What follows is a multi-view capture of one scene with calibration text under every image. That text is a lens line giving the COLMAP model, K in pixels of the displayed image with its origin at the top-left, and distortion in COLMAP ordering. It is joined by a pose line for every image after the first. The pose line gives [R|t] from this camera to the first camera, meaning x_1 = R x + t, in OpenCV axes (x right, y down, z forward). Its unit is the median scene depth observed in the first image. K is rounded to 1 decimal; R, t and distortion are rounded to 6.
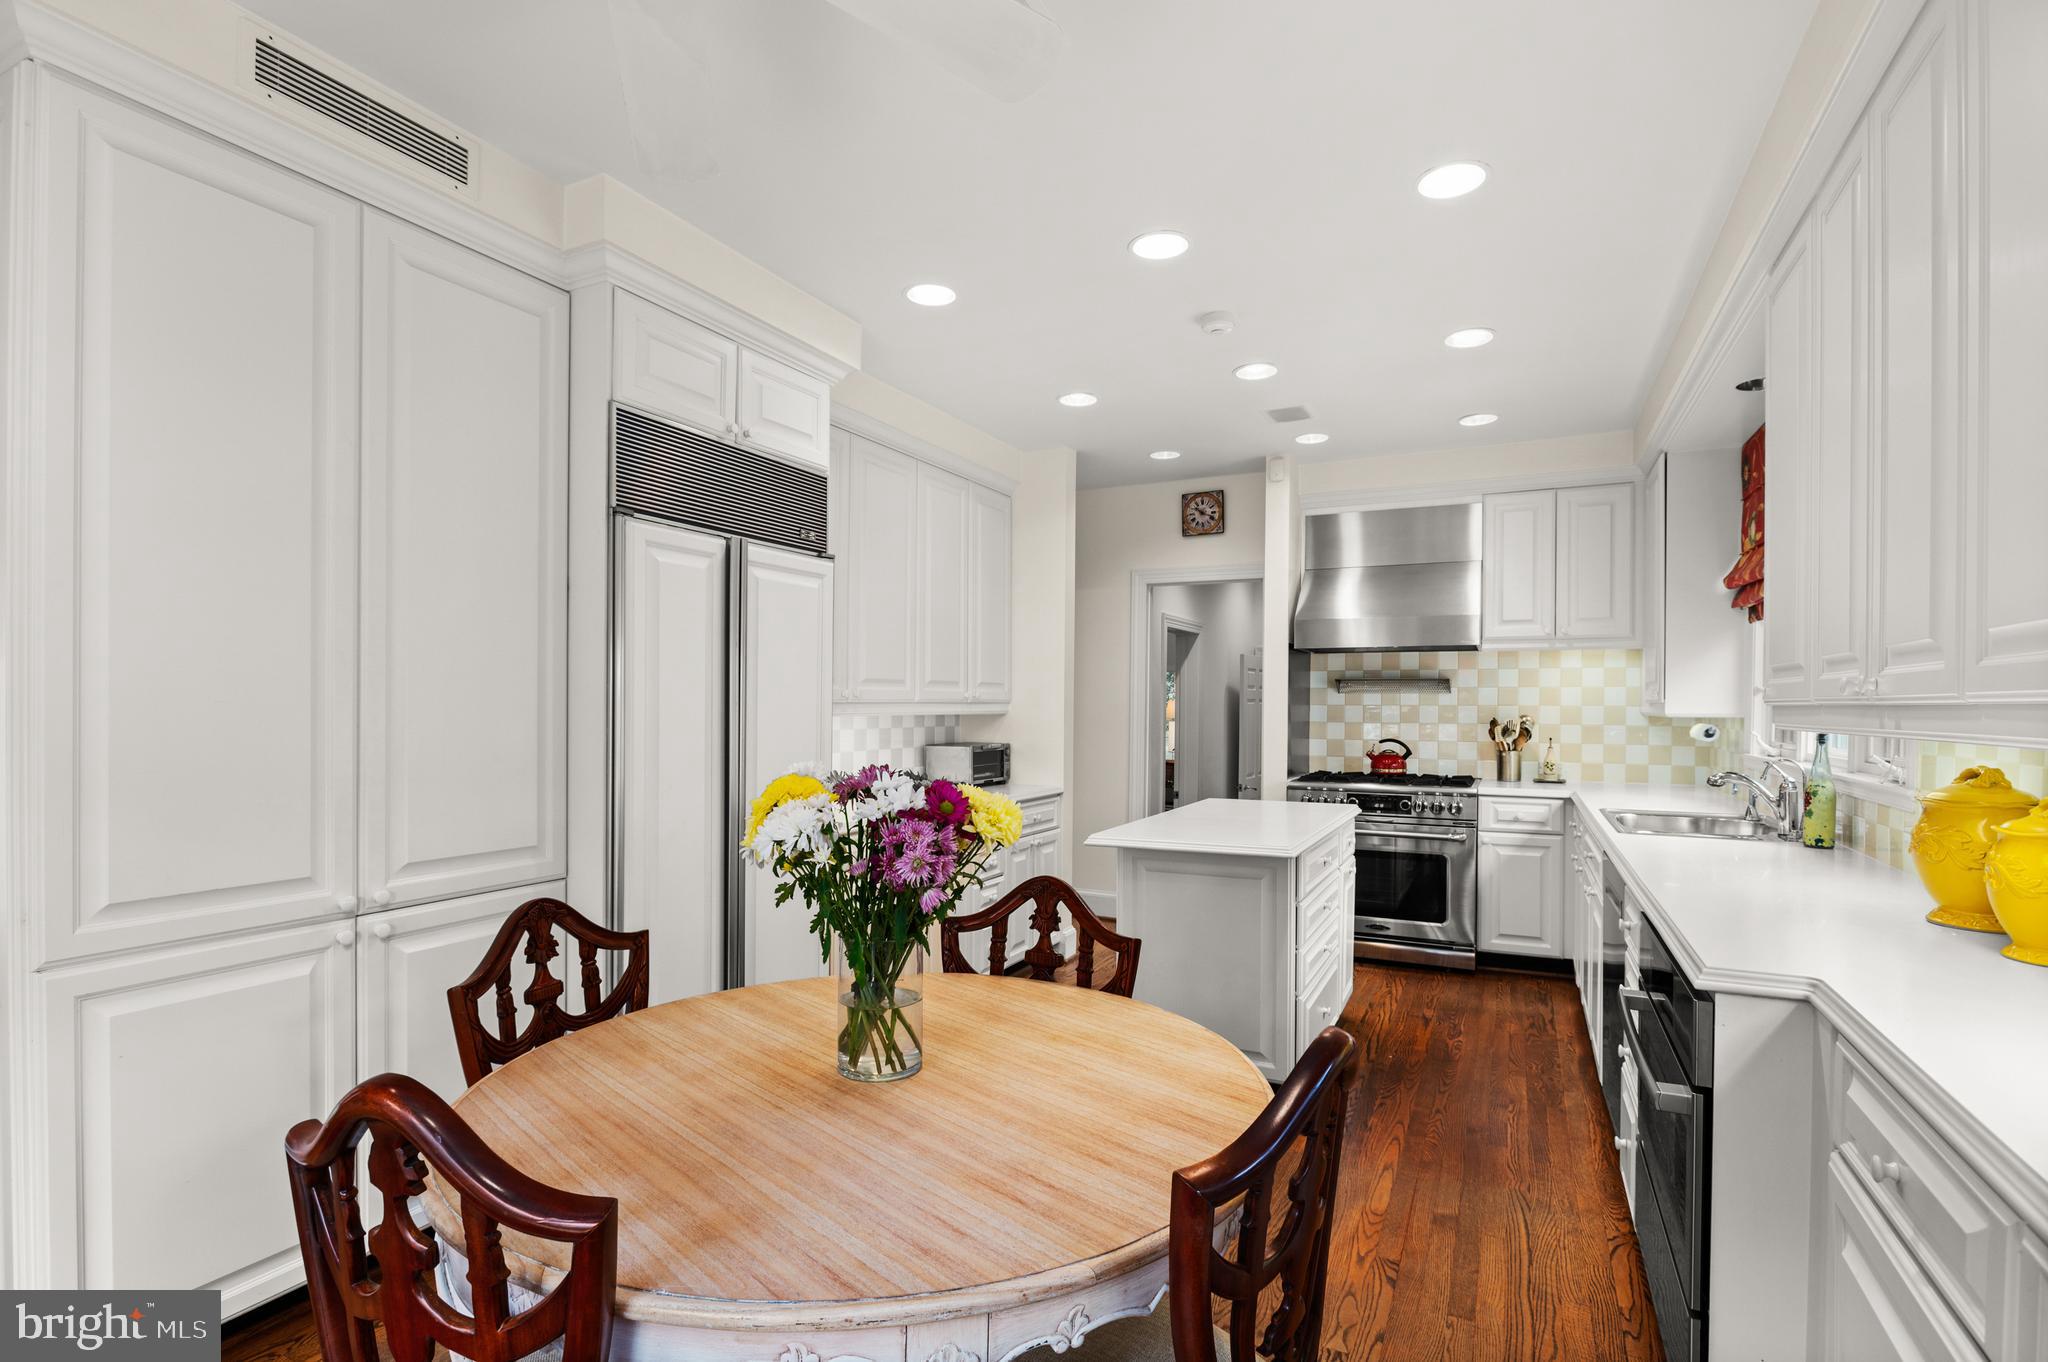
lens RADIAL K [[974.7, 0, 1021.8], [0, 974.7, 684.9], [0, 0, 1]] dist [-0.019527, 0.007500]
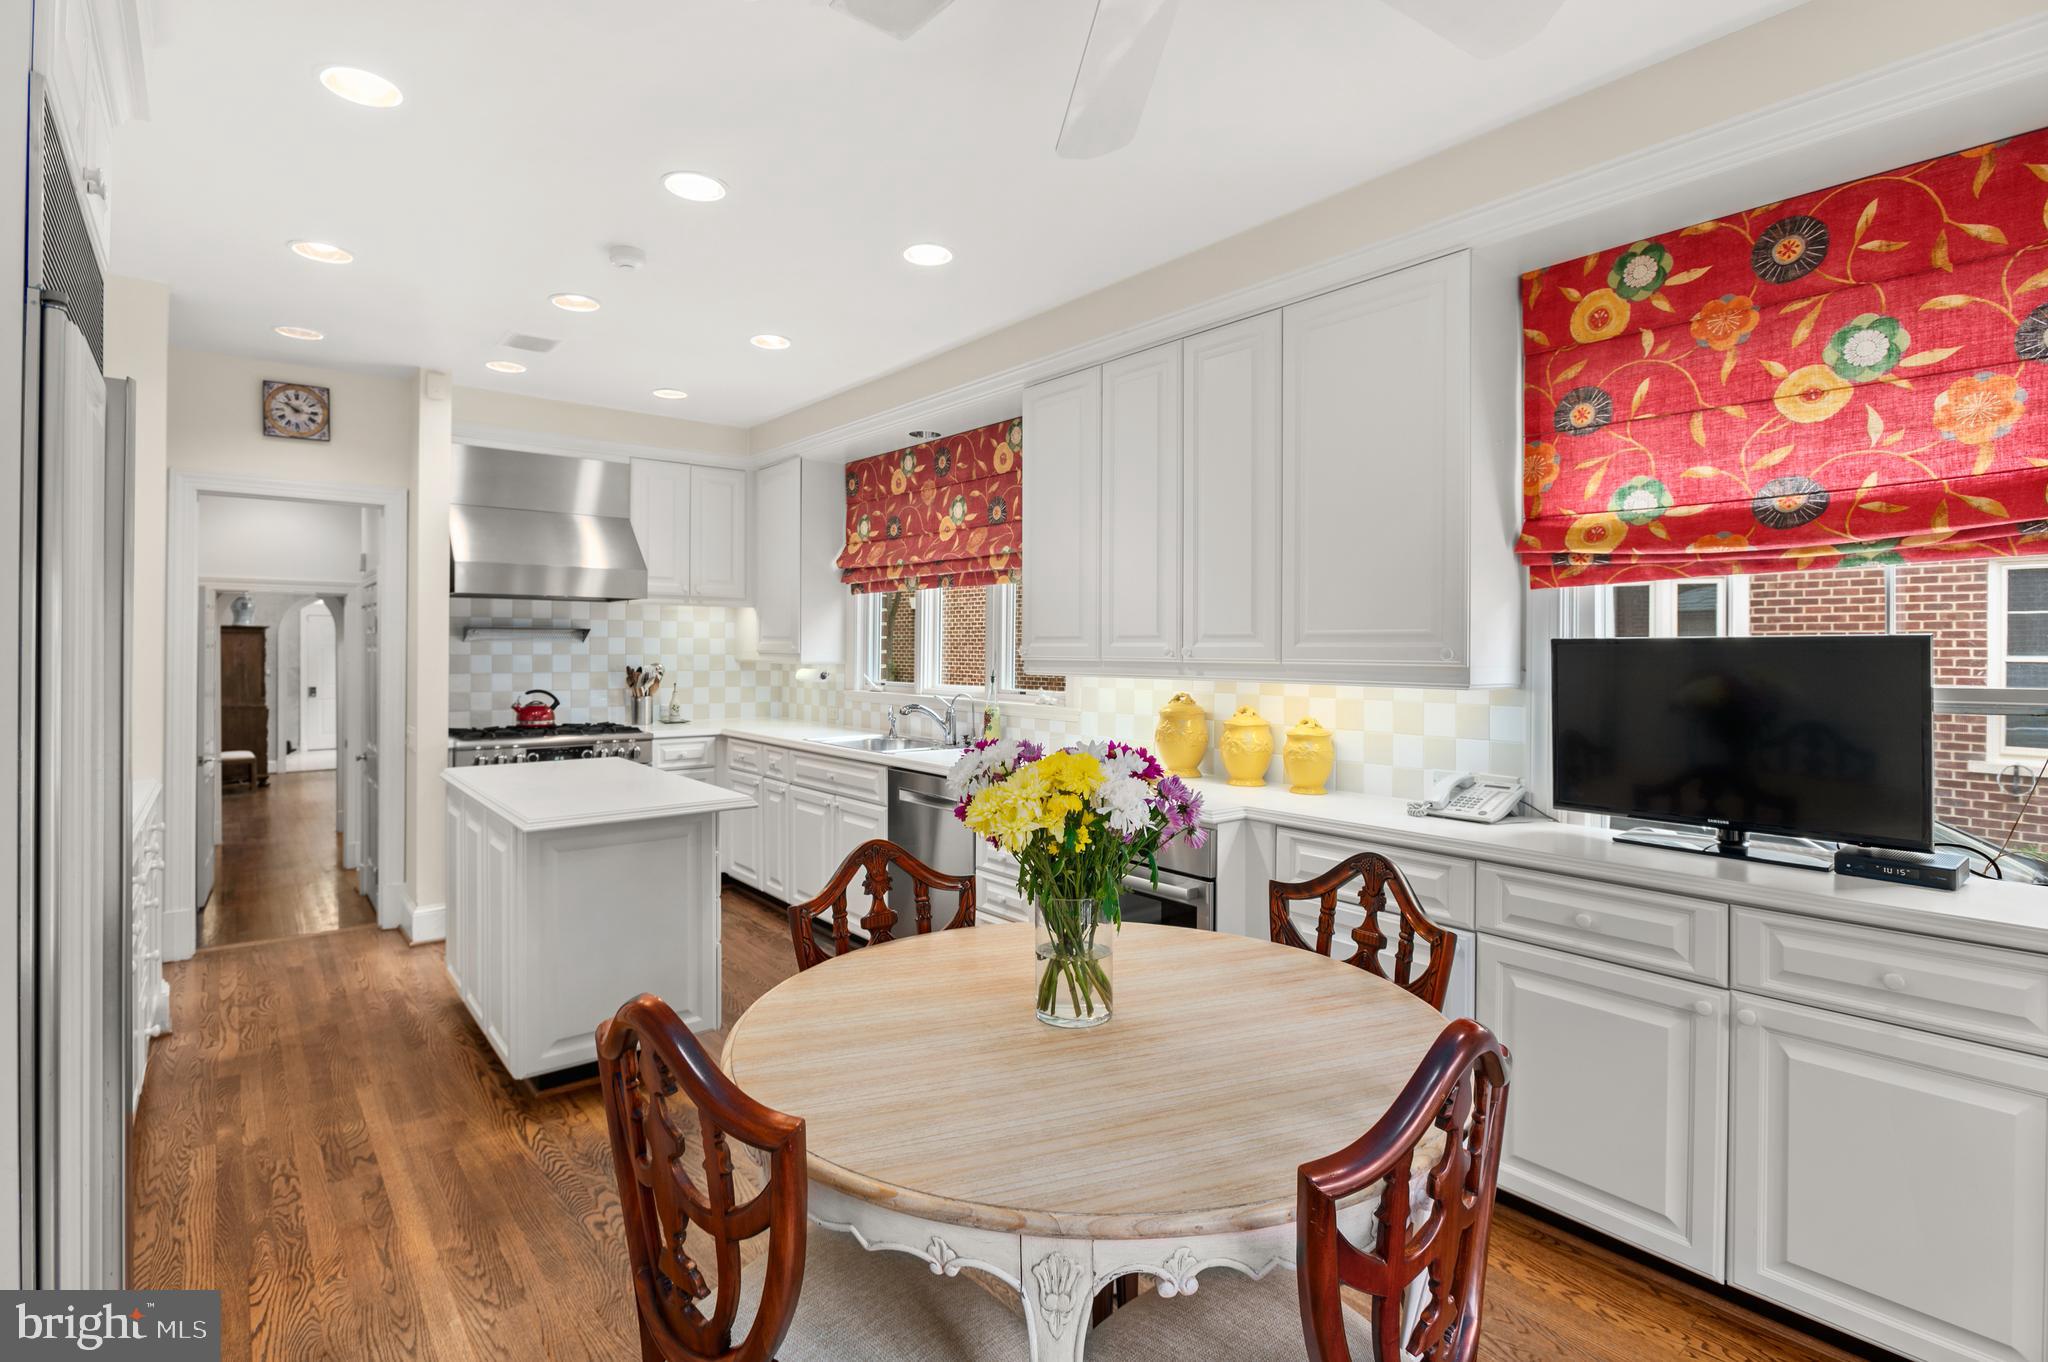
lens RADIAL K [[981.2, 0, 1015.4], [0, 981.2, 641.3], [0, 0, 1]] dist [-0.022115, -0.000087]
pose [[0.419181, 0.003506, 0.907896, -0.351212], [-0.019920, 0.999787, 0.005337, -0.008562], [-0.907684, -0.020322, 0.419162, 0.183150]]
